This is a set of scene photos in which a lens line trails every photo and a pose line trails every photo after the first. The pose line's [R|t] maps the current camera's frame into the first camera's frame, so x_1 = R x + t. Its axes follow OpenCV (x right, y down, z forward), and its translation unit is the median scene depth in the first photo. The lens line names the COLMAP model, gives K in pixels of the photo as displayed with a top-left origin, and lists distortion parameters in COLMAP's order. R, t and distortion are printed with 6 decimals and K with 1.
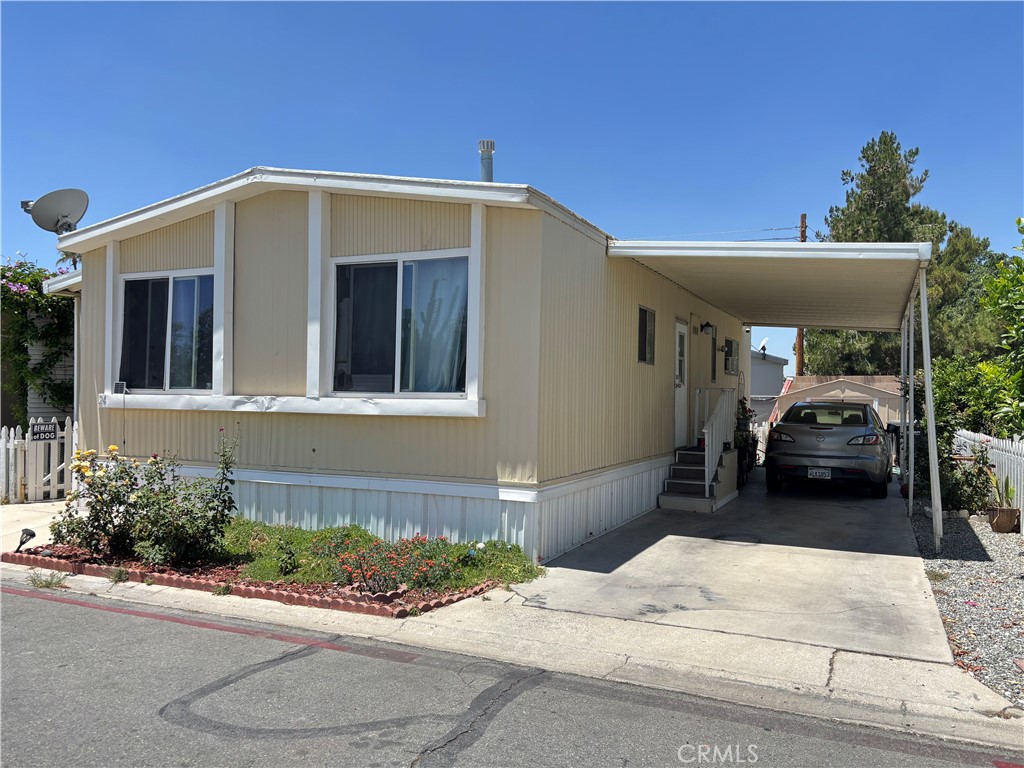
lens RADIAL K [[800.9, 0, 512.0], [0, 800.9, 384.0], [0, 0, 1]] dist [0.036715, -0.000734]
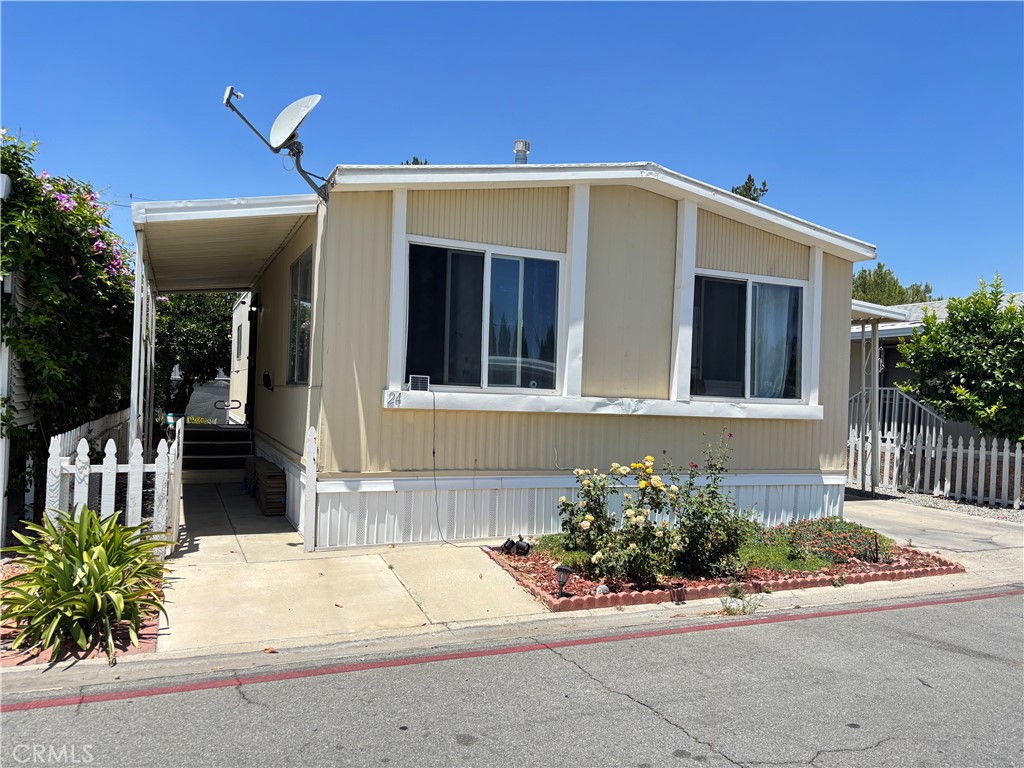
lens RADIAL K [[765.9, 0, 512.0], [0, 765.9, 384.0], [0, 0, 1]] dist [-0.003383, -0.001823]
pose [[0.670935, 0.017464, 0.741311, -1.117270], [-0.041022, 0.999066, 0.013591, -0.009361], [-0.740381, -0.039529, 0.671024, 0.501161]]
